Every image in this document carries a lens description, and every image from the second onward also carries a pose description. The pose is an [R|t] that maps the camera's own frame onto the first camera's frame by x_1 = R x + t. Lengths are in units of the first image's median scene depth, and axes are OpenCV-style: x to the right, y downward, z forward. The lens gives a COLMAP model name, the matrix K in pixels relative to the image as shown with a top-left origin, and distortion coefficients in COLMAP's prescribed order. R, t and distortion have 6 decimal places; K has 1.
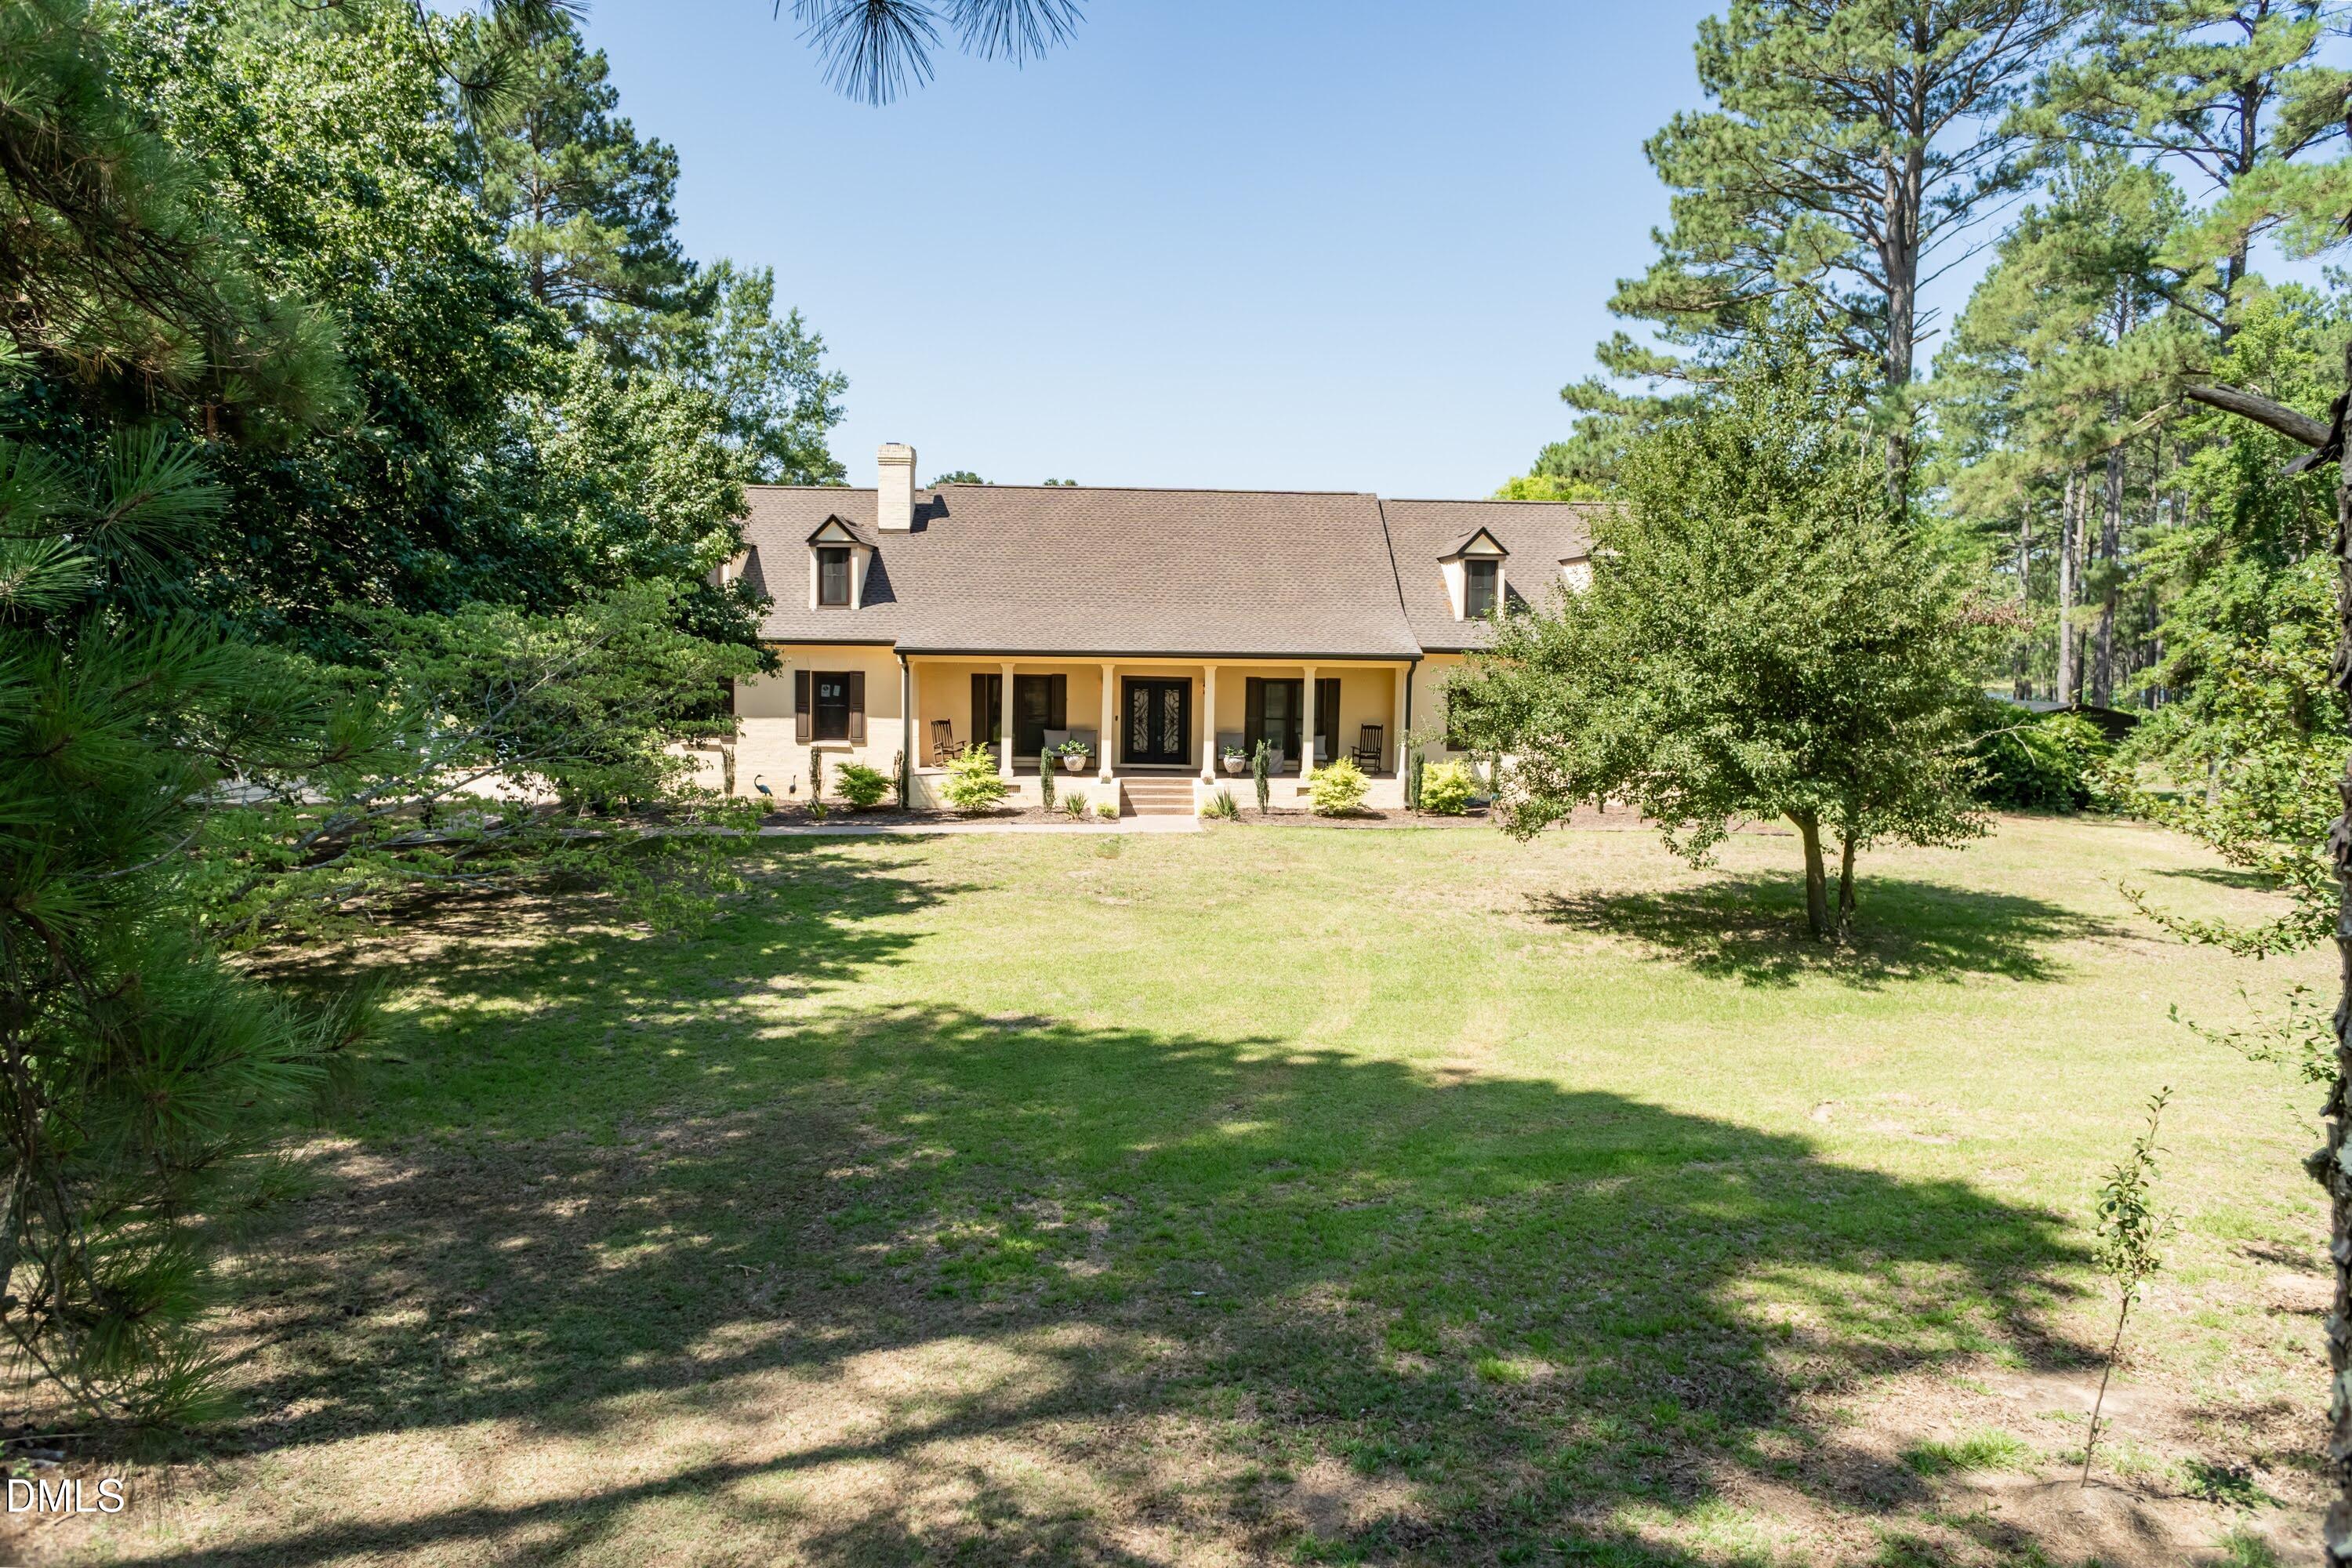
lens RADIAL K [[1660.3, 0, 1176.0], [0, 1660.3, 784.0], [0, 0, 1]] dist [-0.026646, -0.002231]
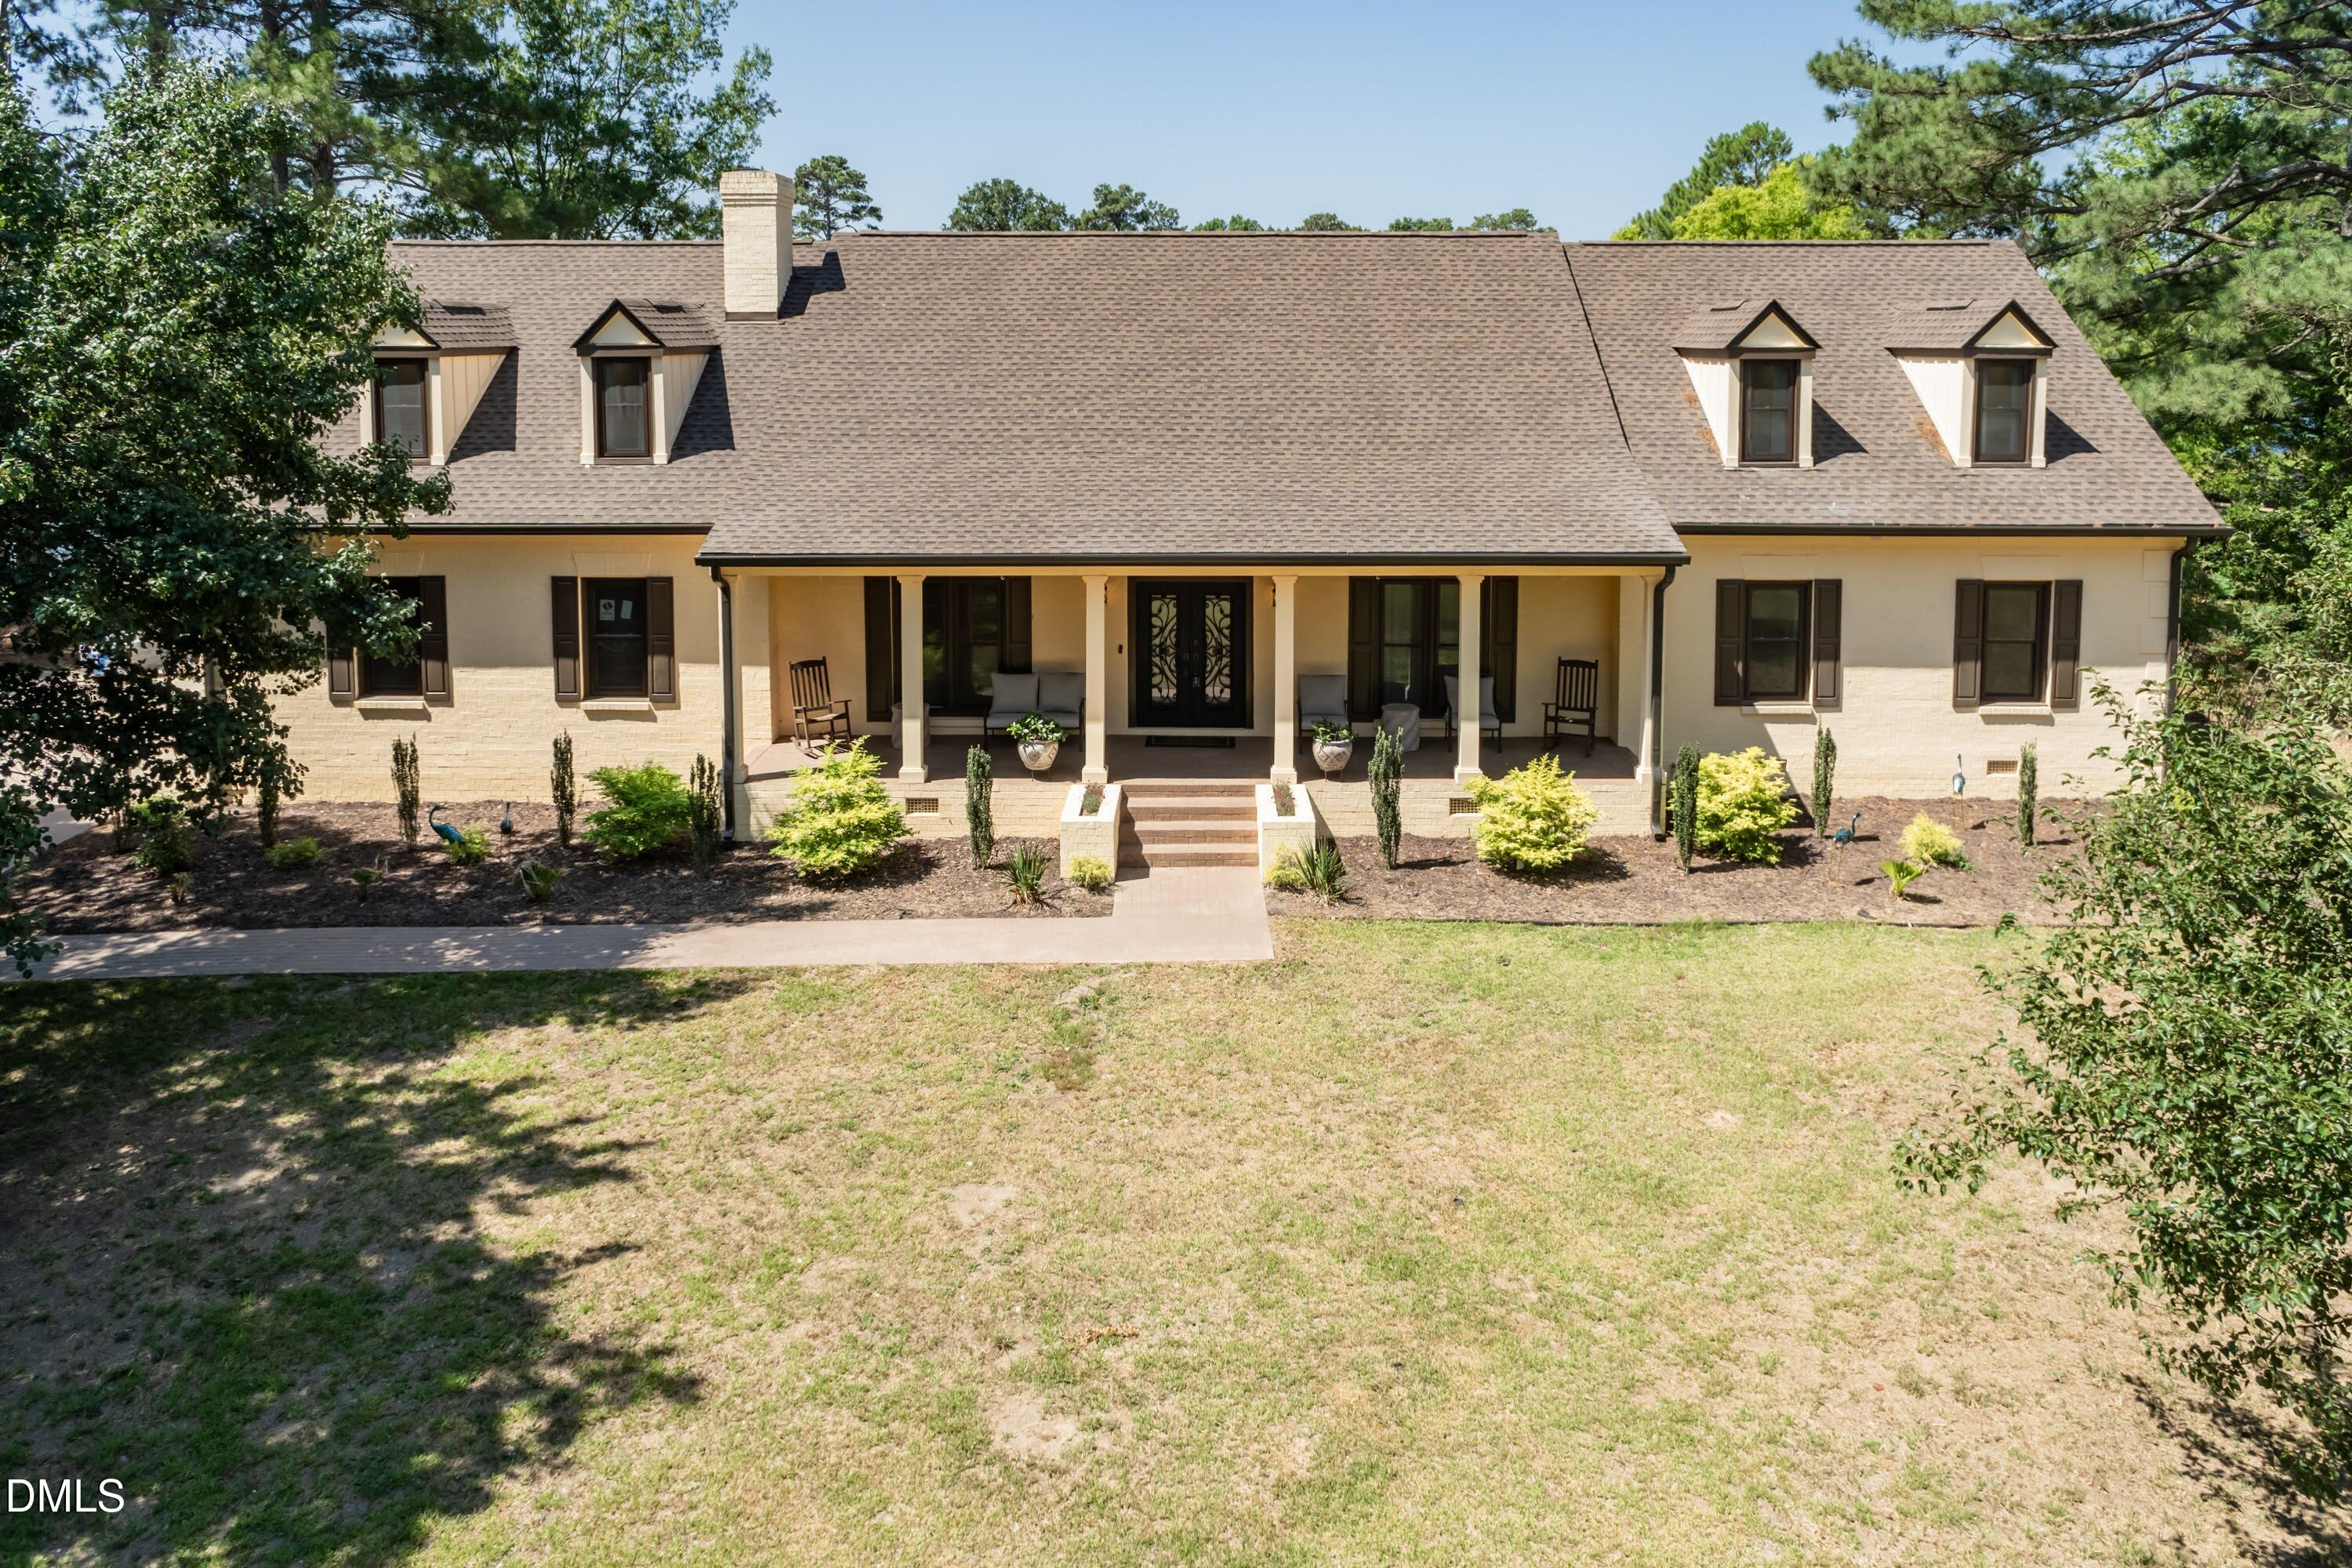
lens RADIAL K [[1732.6, 0, 1171.7], [0, 1732.6, 477.3], [0, 0, 1]] dist [-0.024083, -0.001328]
pose [[0.998907, -0.013053, -0.044887, 0.009321], [0.012625, 0.999872, -0.009787, -0.097057], [0.045009, 0.009210, 0.998944, 0.432633]]
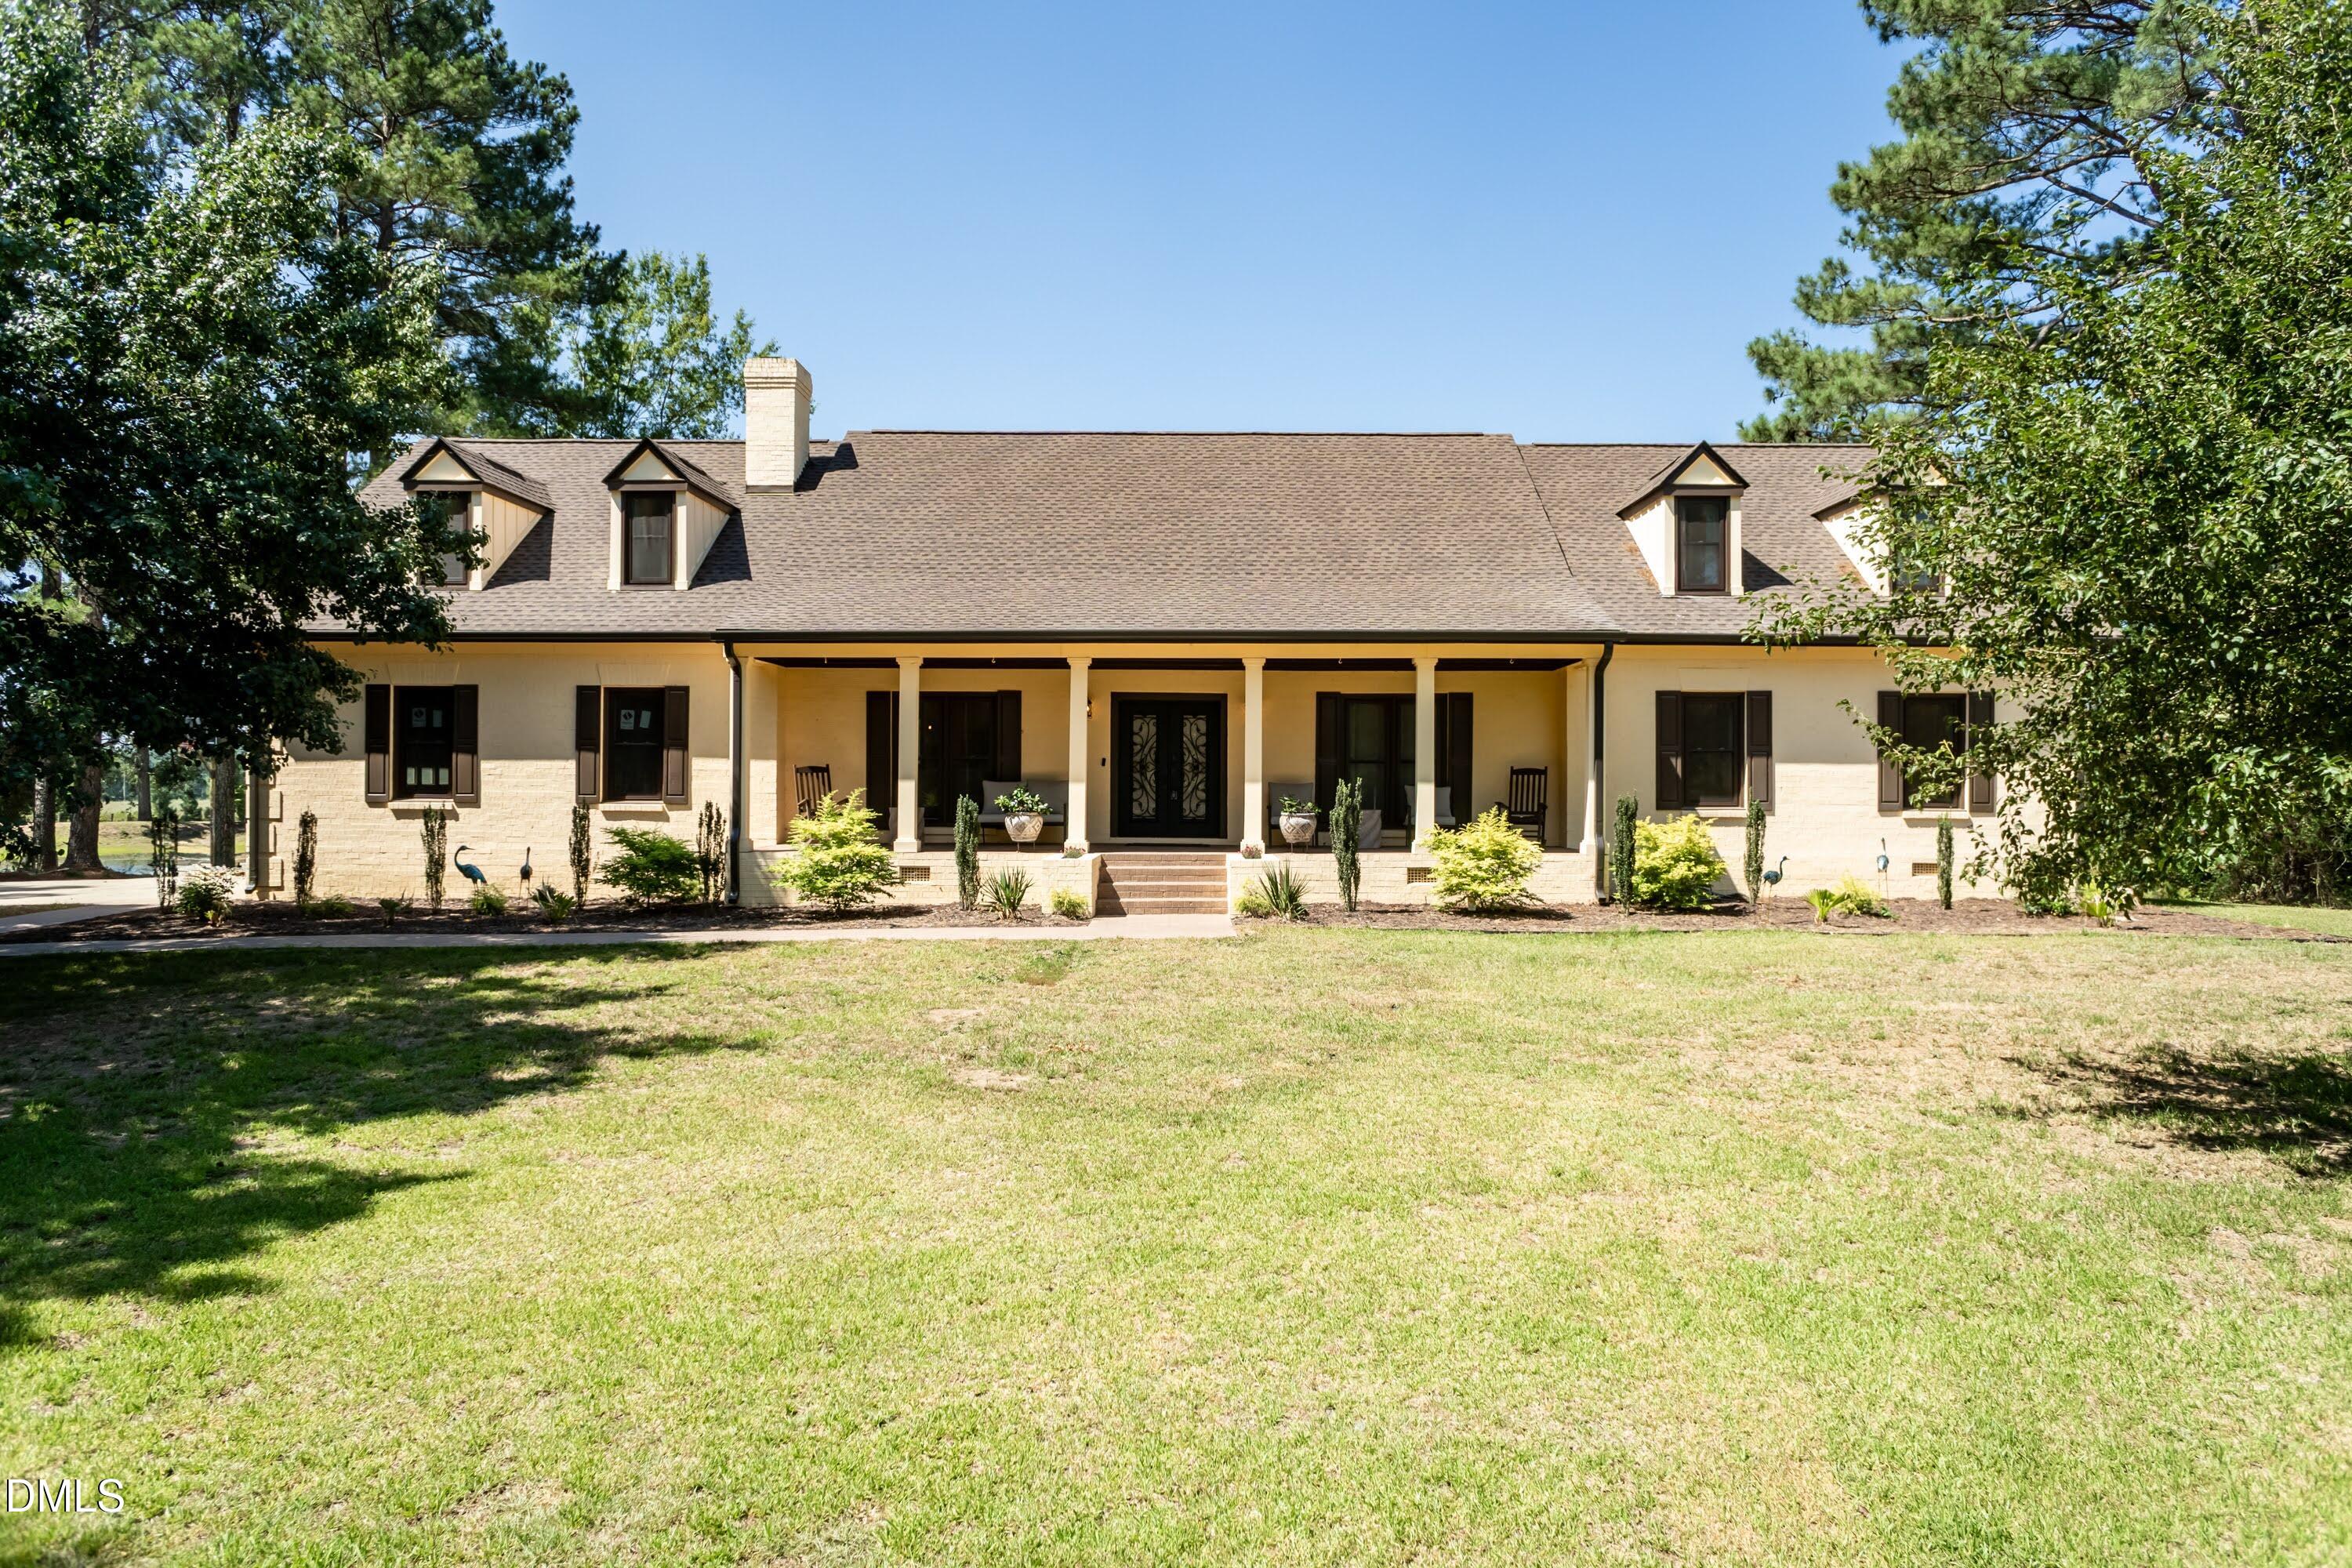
lens RADIAL K [[1660.3, 0, 1176.0], [0, 1660.3, 784.0], [0, 0, 1]] dist [-0.026646, -0.002231]
pose [[0.999056, -0.008933, -0.042503, 0.017276], [0.004986, 0.995738, -0.092096, 0.025692], [0.043144, 0.091797, 0.994843, 0.418587]]
